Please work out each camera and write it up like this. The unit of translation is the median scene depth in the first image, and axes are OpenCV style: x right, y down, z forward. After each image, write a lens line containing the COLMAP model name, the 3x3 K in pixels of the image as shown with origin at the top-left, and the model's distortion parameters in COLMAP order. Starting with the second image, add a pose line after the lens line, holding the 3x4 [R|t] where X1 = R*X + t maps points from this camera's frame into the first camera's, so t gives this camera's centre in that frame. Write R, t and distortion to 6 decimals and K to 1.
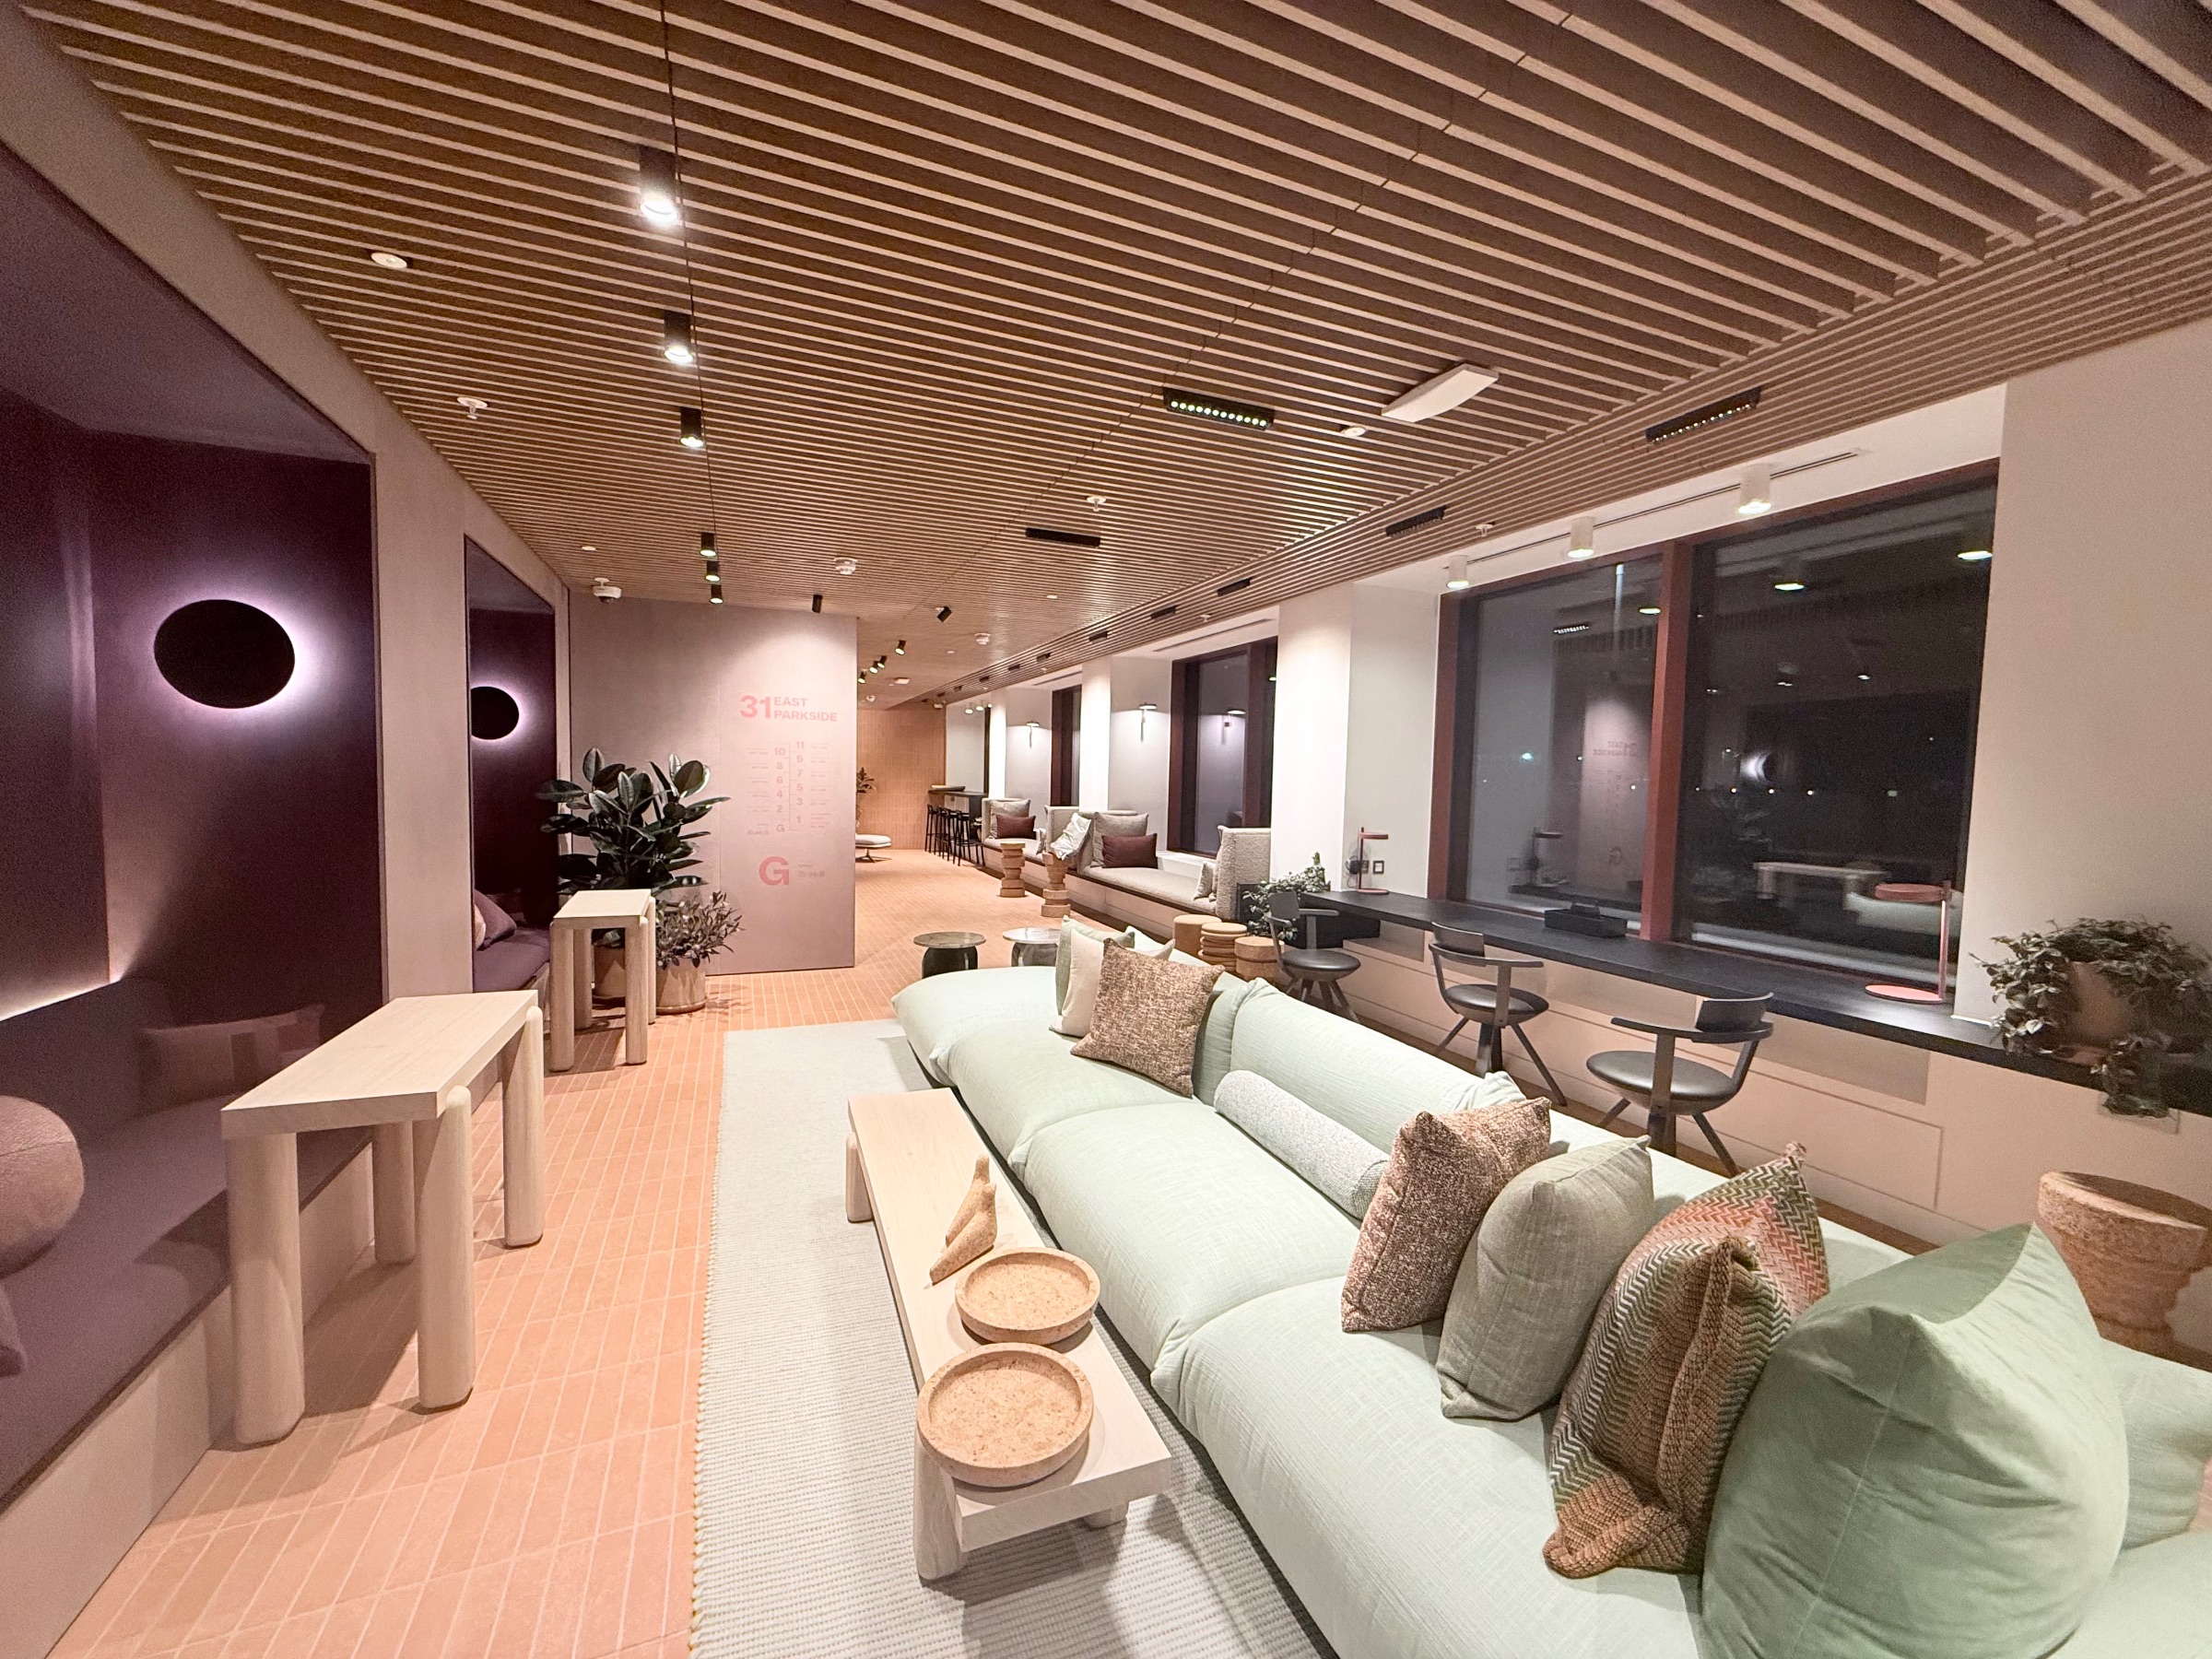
lens RADIAL K [[866.3, 0, 1102.3], [0, 866.3, 829.2], [0, 0, 1]] dist [-0.015505, 0.001620]
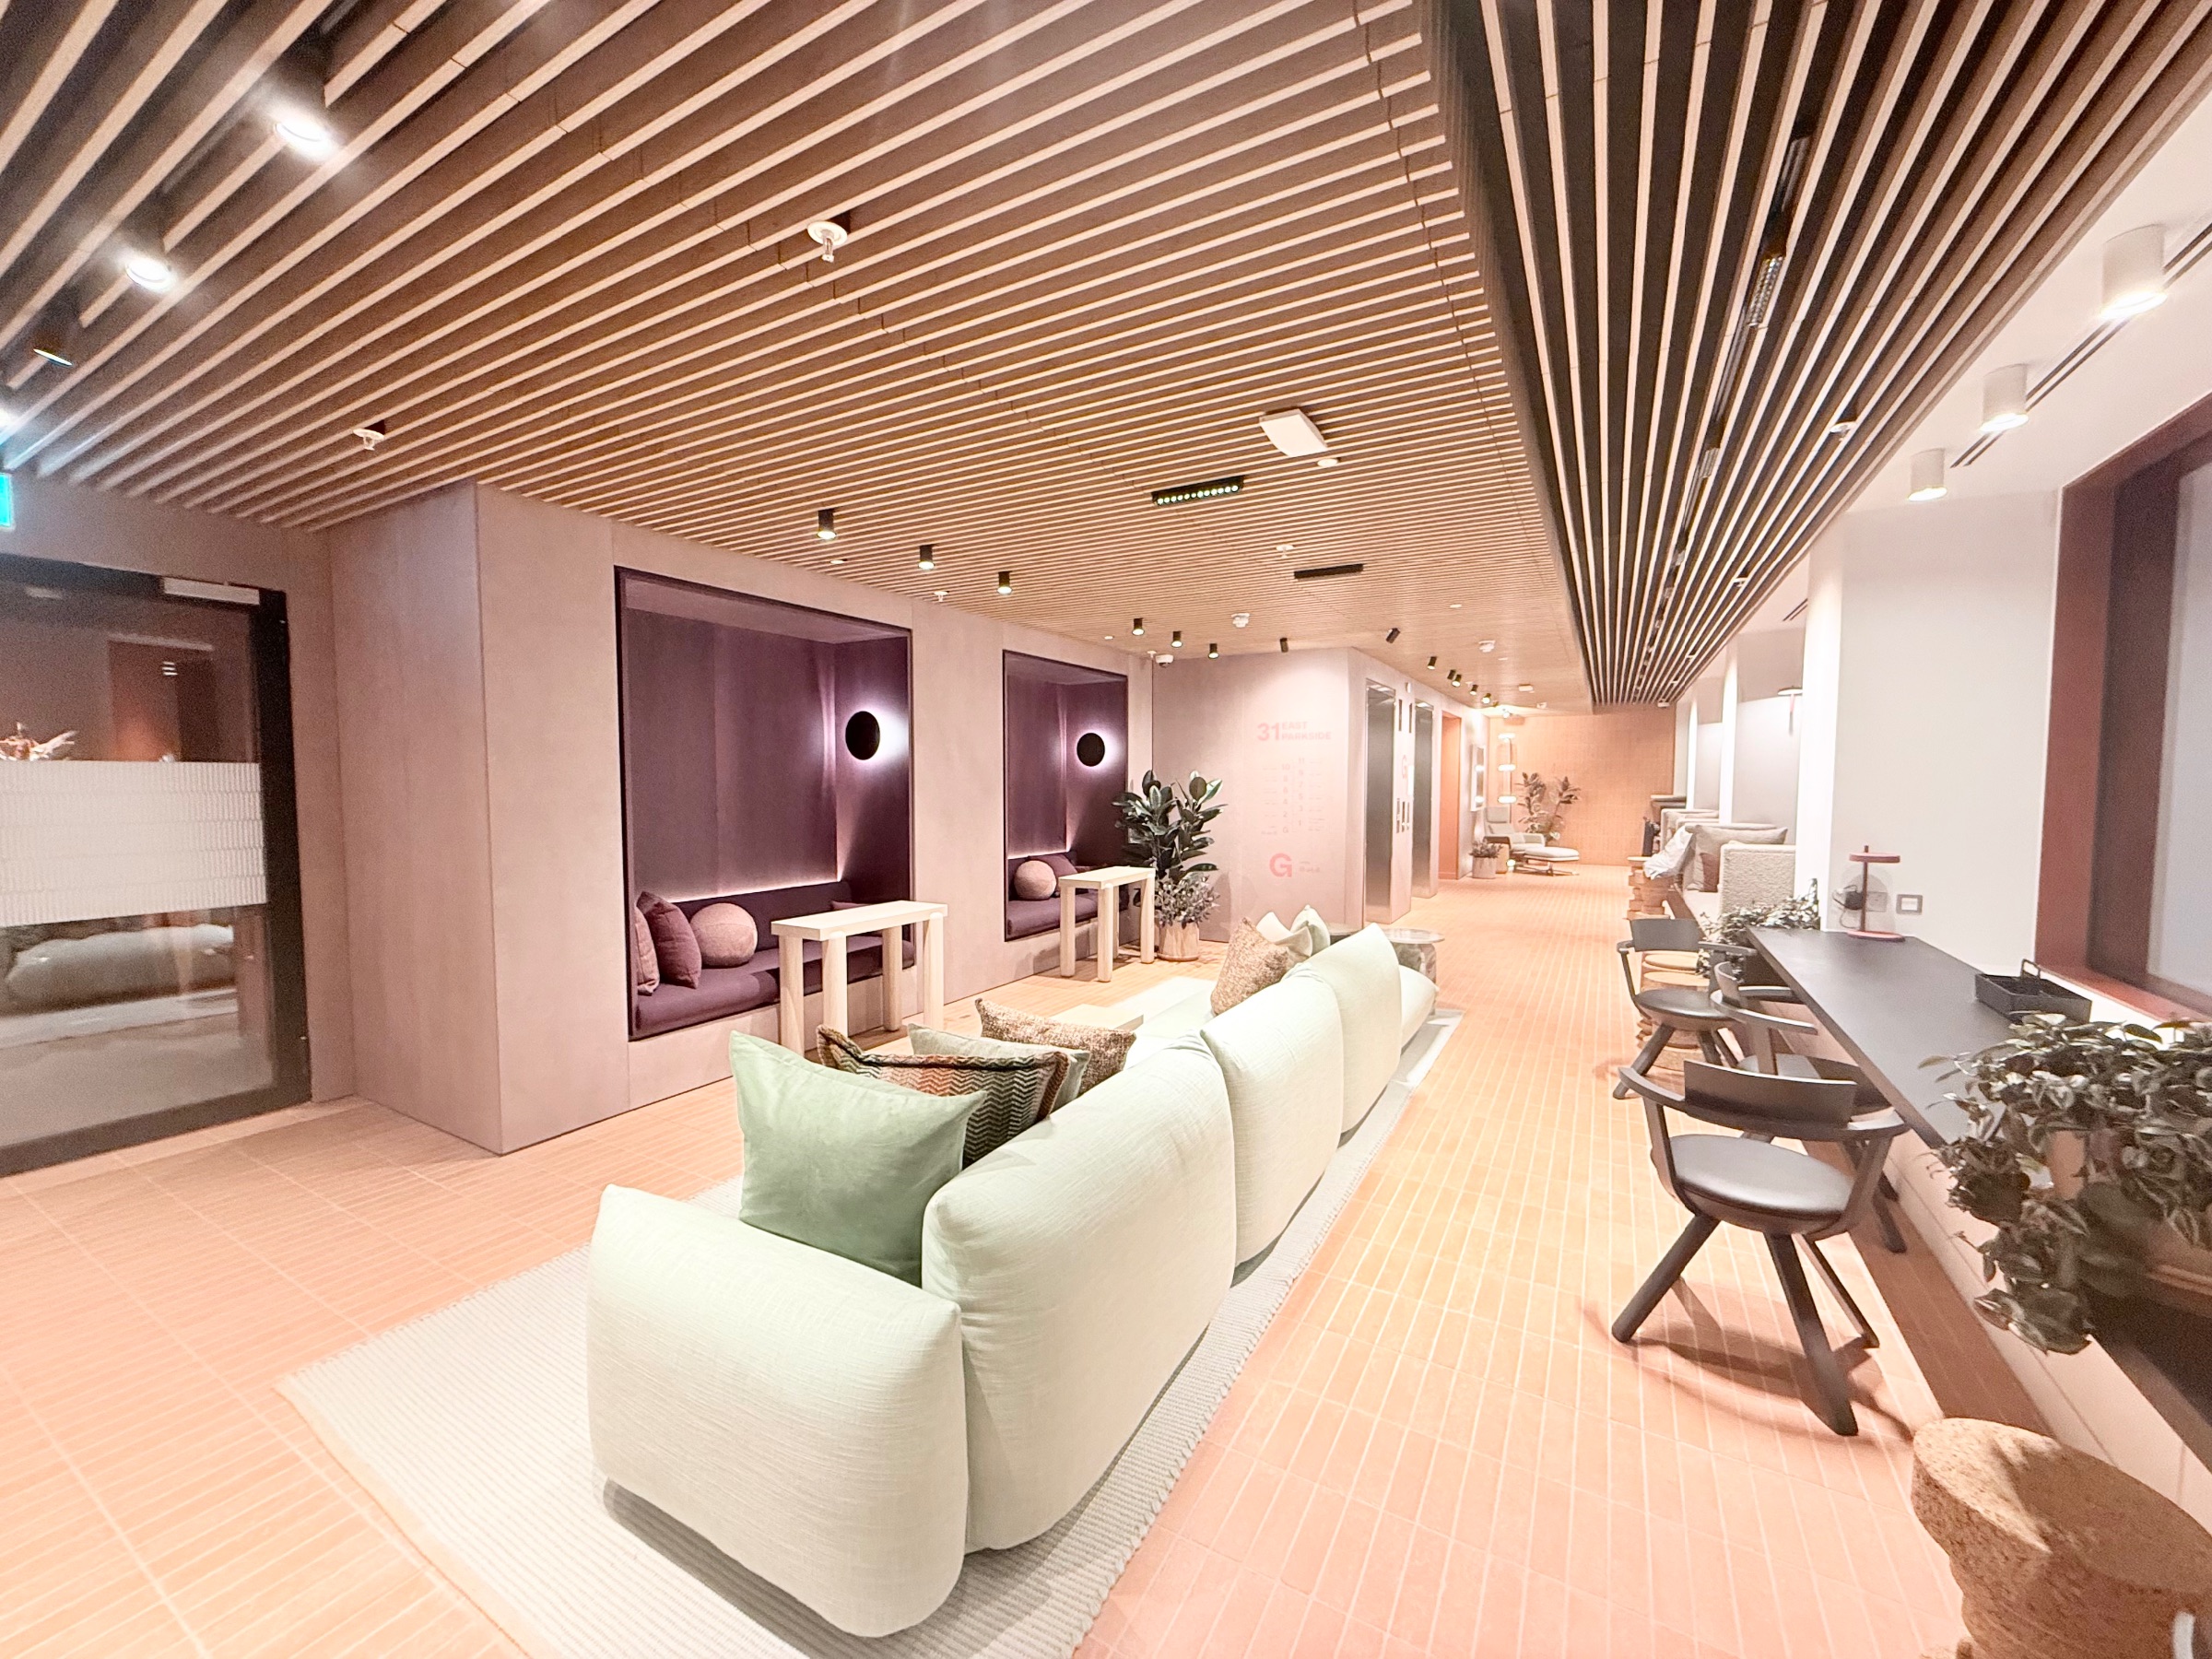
lens RADIAL K [[866.3, 0, 1102.3], [0, 866.3, 831.1], [0, 0, 1]] dist [-0.015505, 0.001620]
pose [[0.610485, 0.023713, -0.791673, 0.481442], [-0.033873, 0.999419, 0.003816, 0.004877], [0.791303, 0.024487, 0.610933, 0.059645]]
